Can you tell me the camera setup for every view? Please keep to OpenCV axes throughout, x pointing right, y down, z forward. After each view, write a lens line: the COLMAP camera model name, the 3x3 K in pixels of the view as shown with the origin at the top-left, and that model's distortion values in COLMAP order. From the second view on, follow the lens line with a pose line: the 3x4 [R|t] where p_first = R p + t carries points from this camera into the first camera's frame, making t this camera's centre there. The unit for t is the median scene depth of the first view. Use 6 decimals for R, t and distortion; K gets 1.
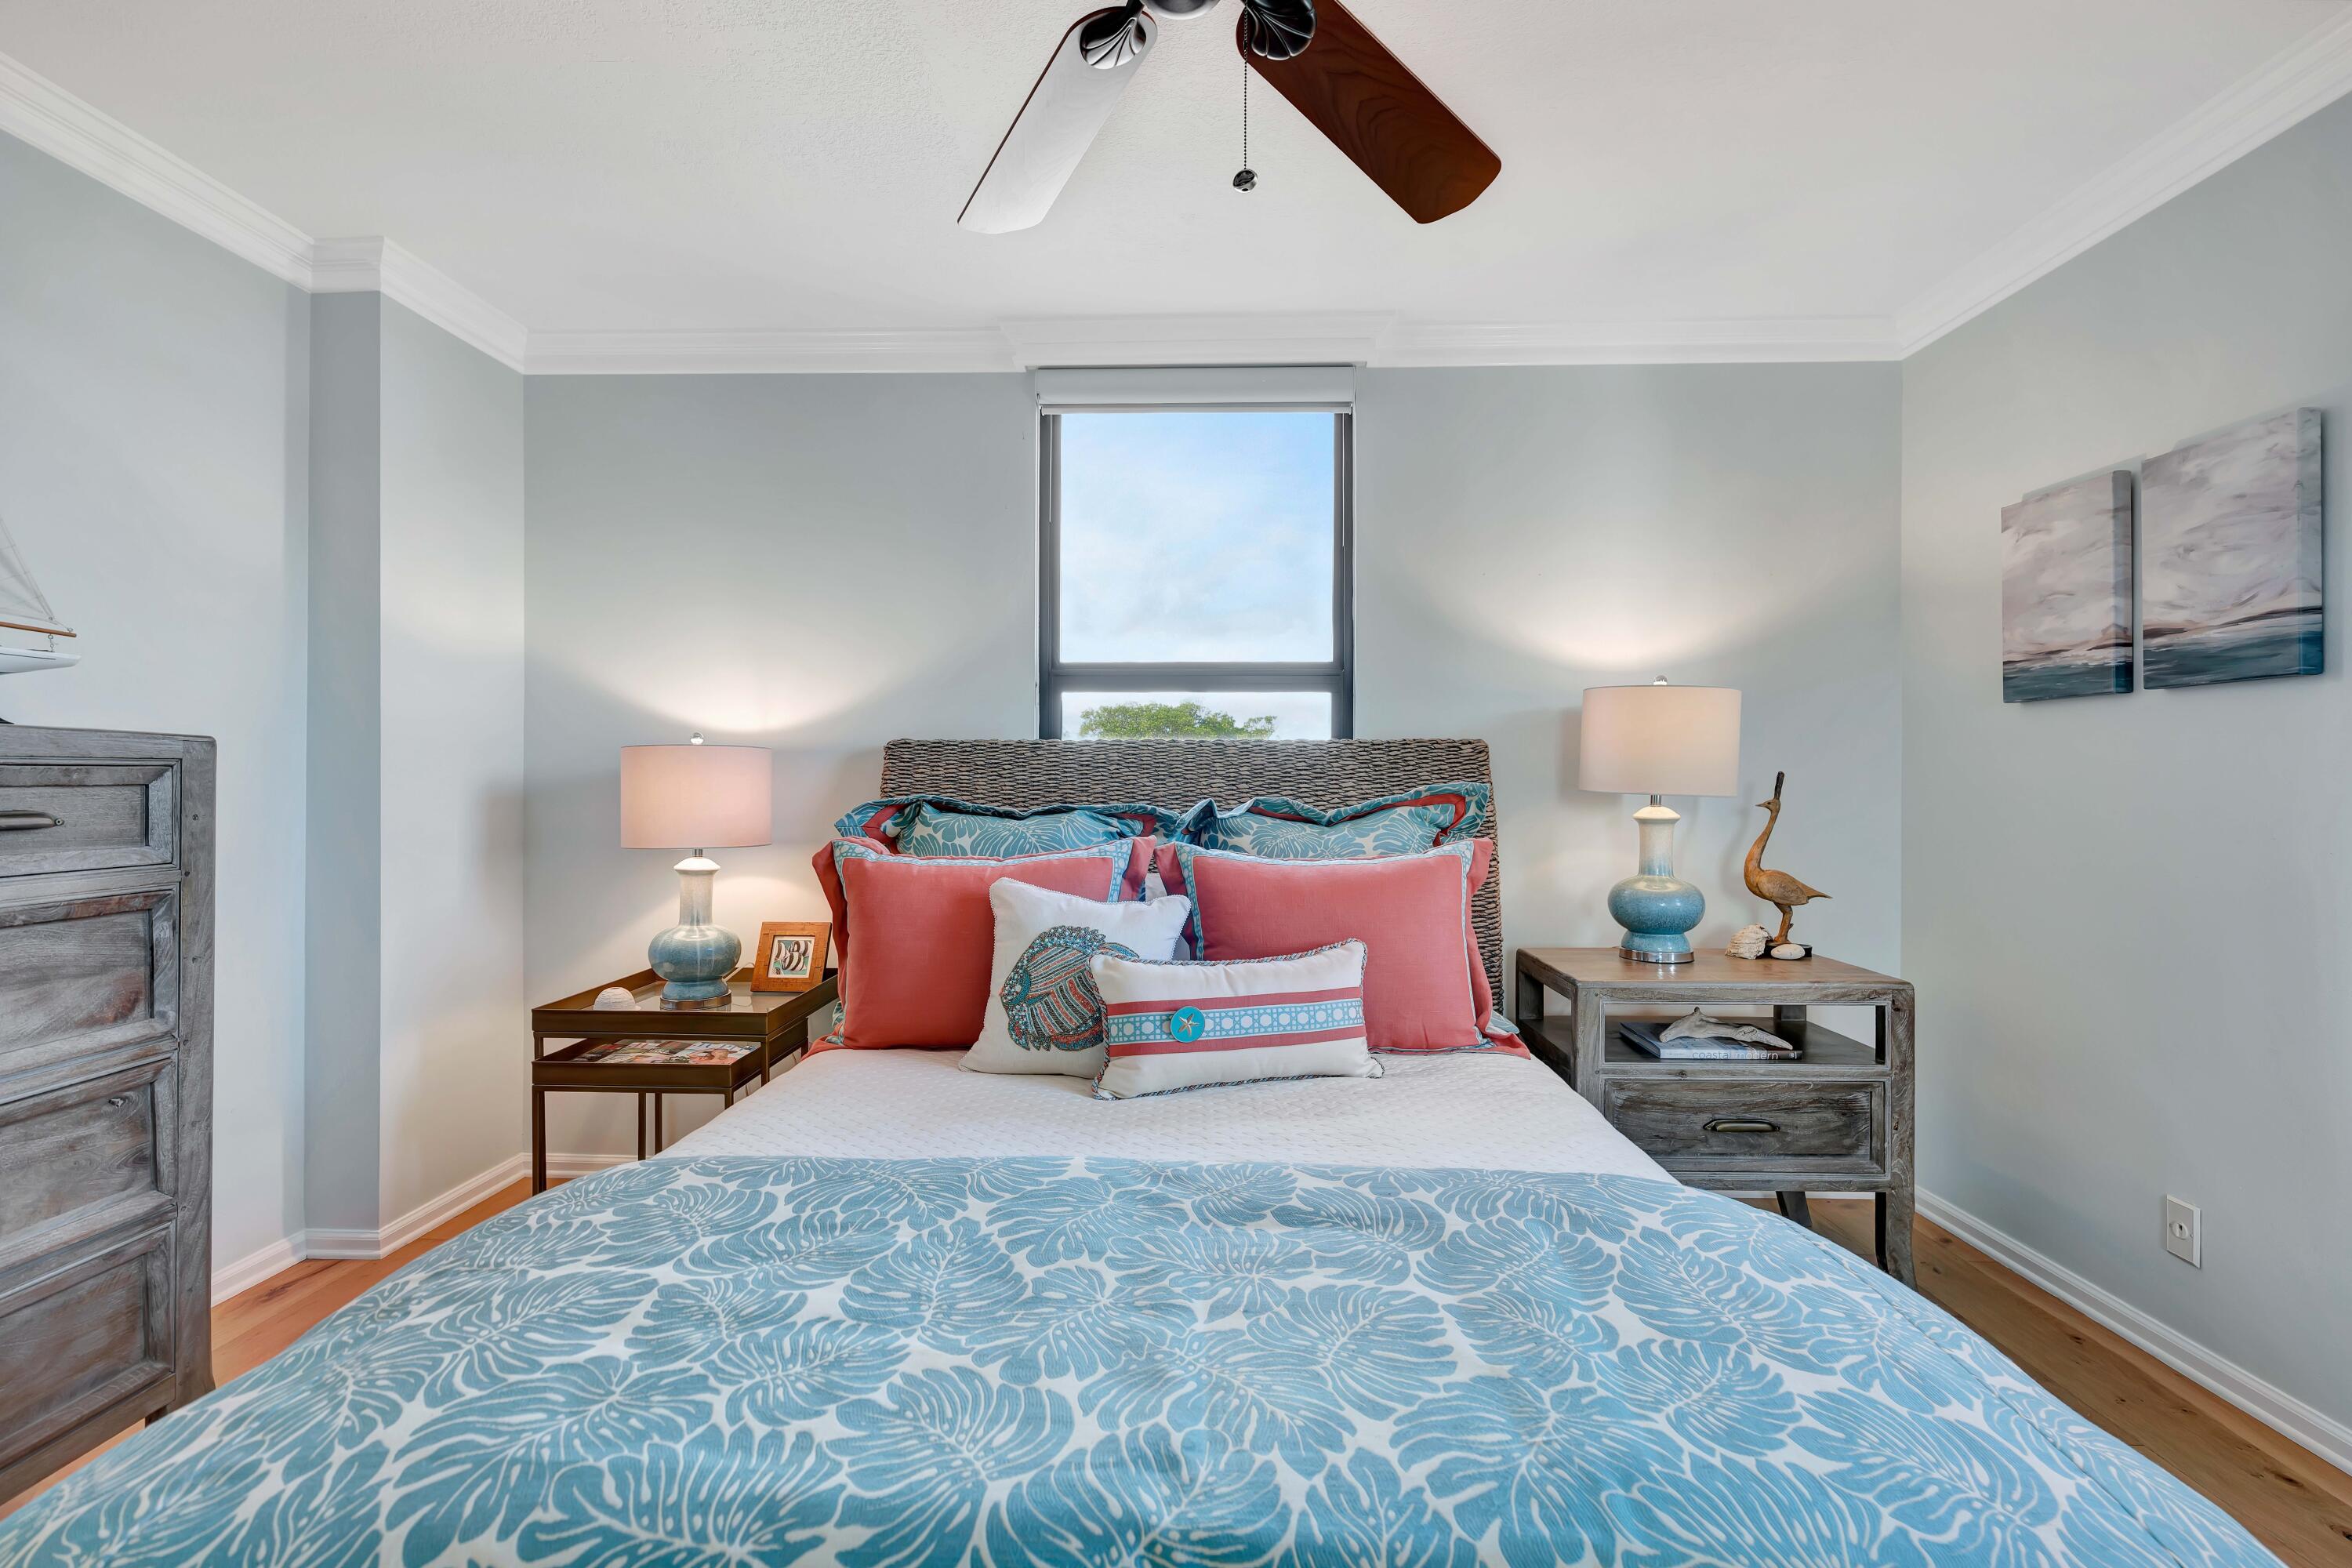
lens RADIAL K [[1048.7, 0, 1180.4], [0, 1048.7, 773.3], [0, 0, 1]] dist [-0.004675, 0.000685]
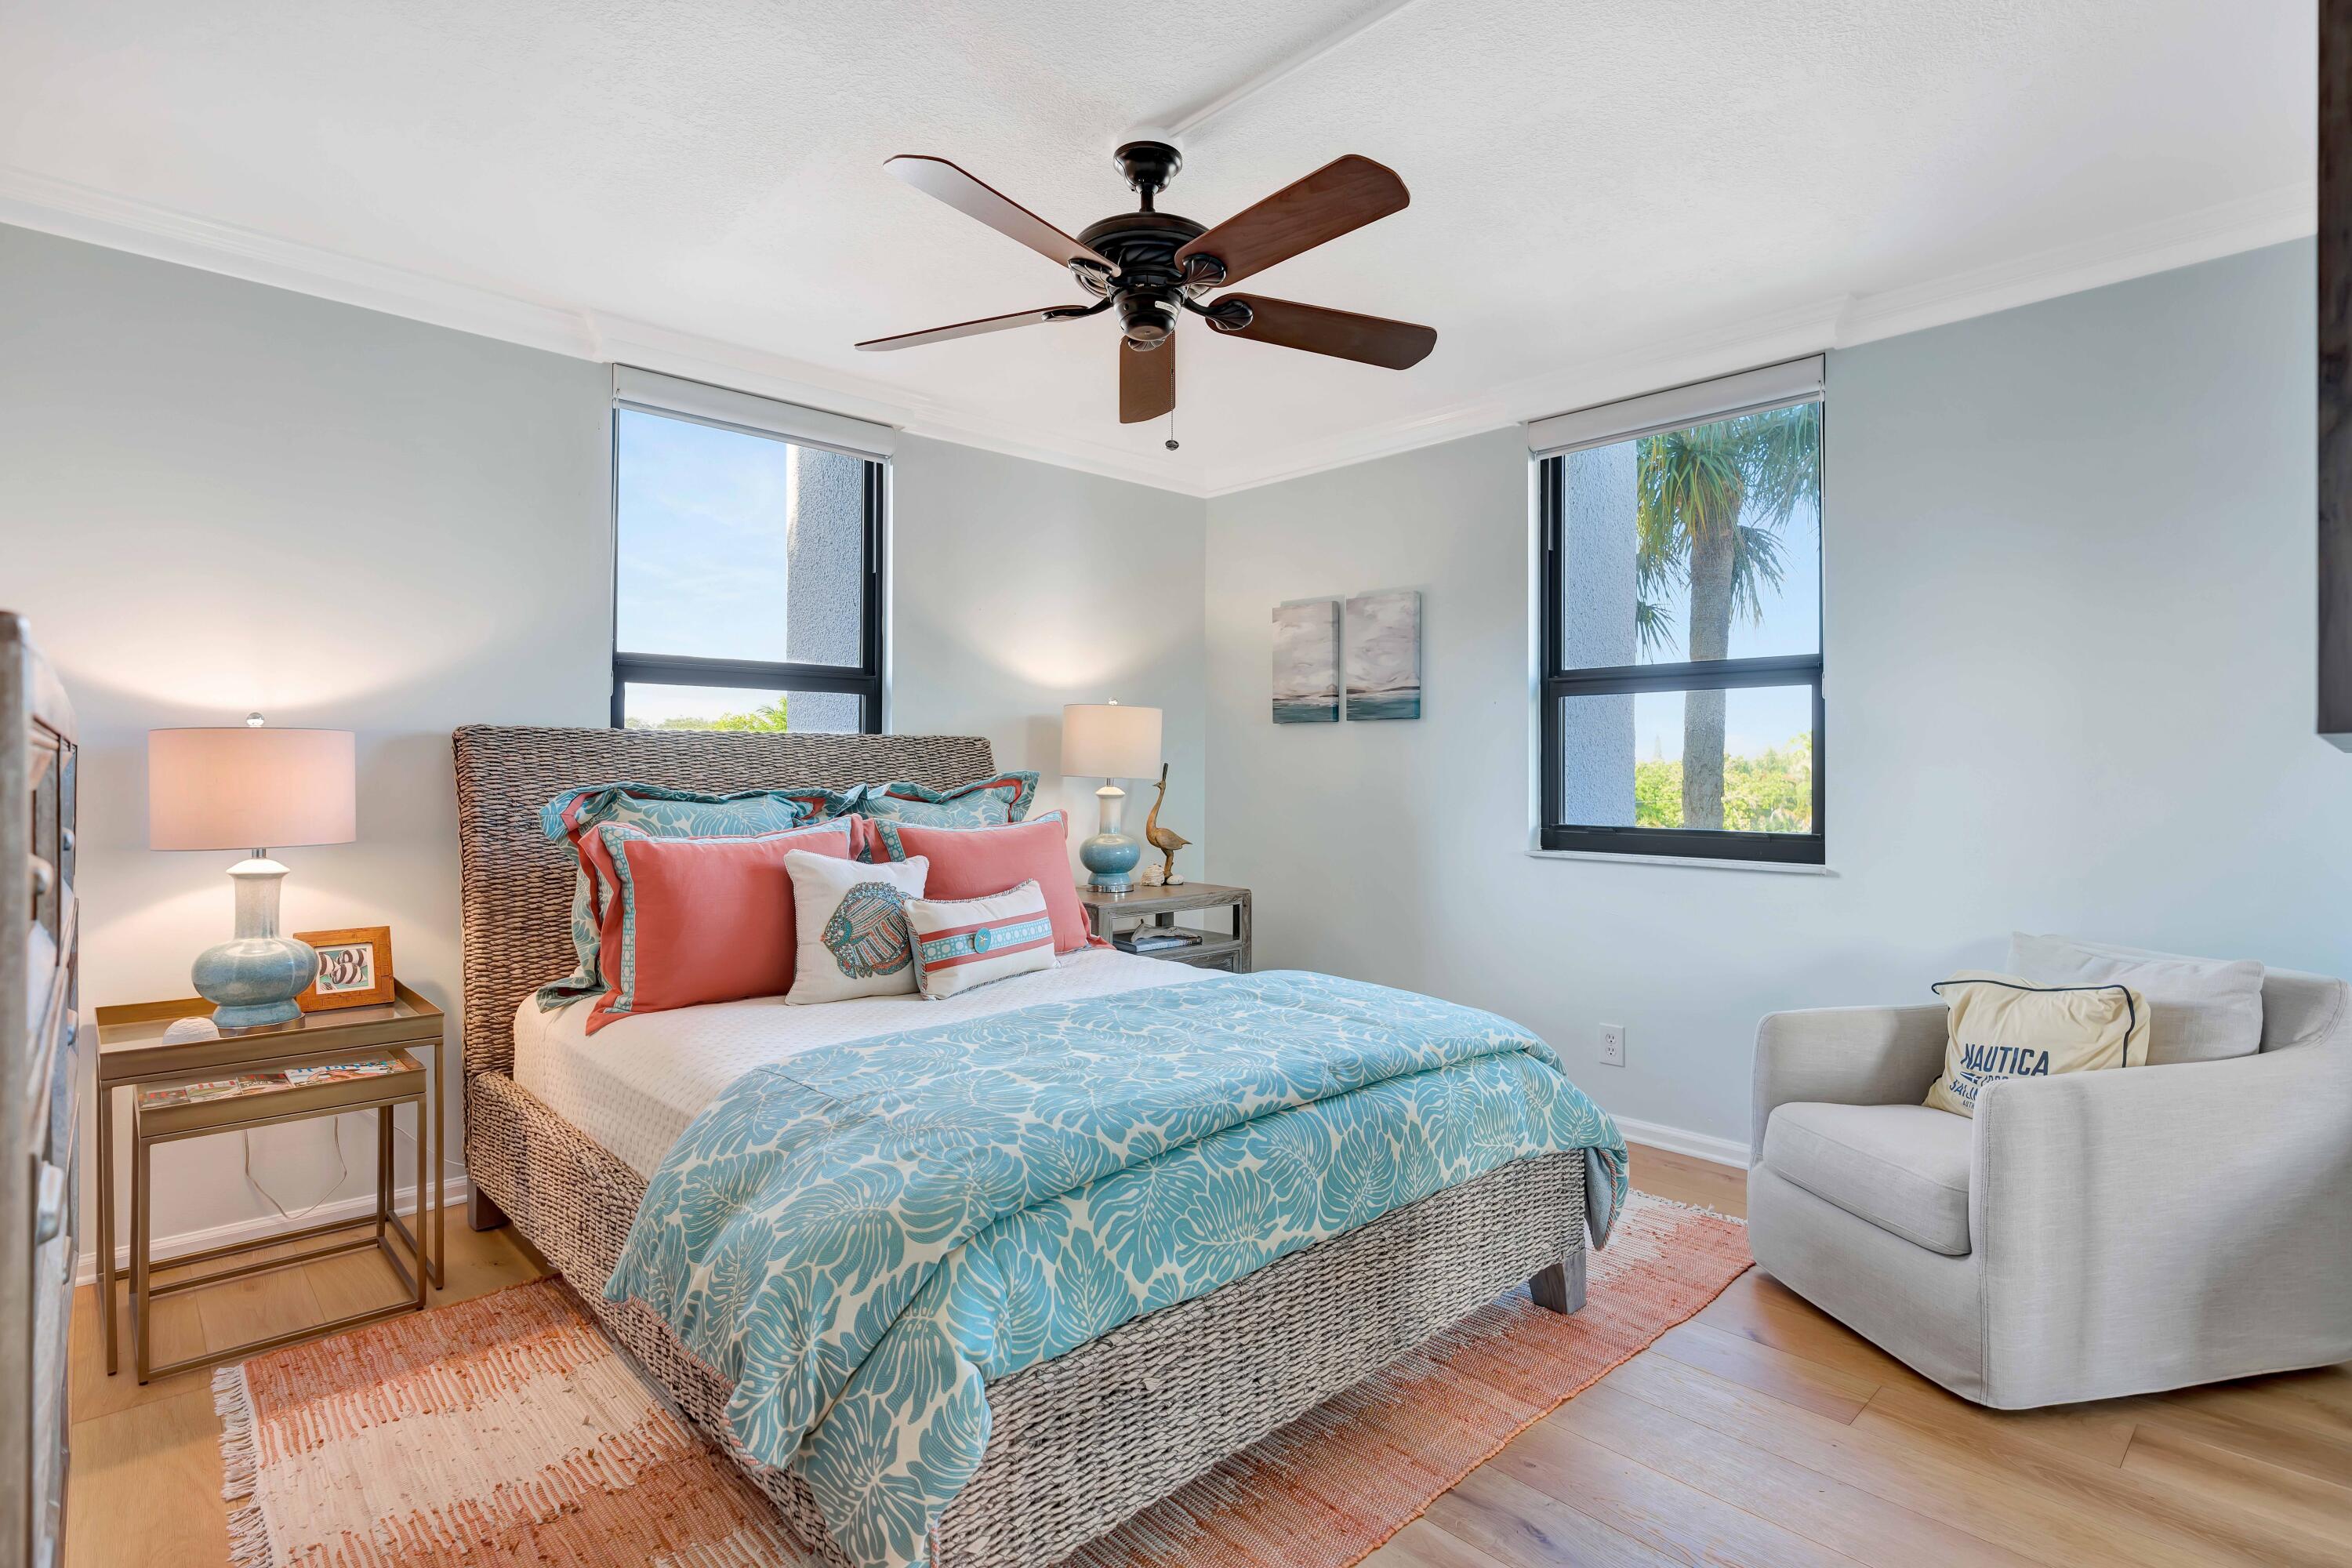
lens RADIAL K [[1178.9, 0, 1161.2], [0, 1178.9, 759.9], [0, 0, 1]] dist [-0.000388, 0.000068]
pose [[0.704529, 0.005504, 0.709653, -0.768834], [-0.007172, 0.999974, -0.000635, -0.005909], [-0.709638, -0.004642, 0.704551, -0.242296]]
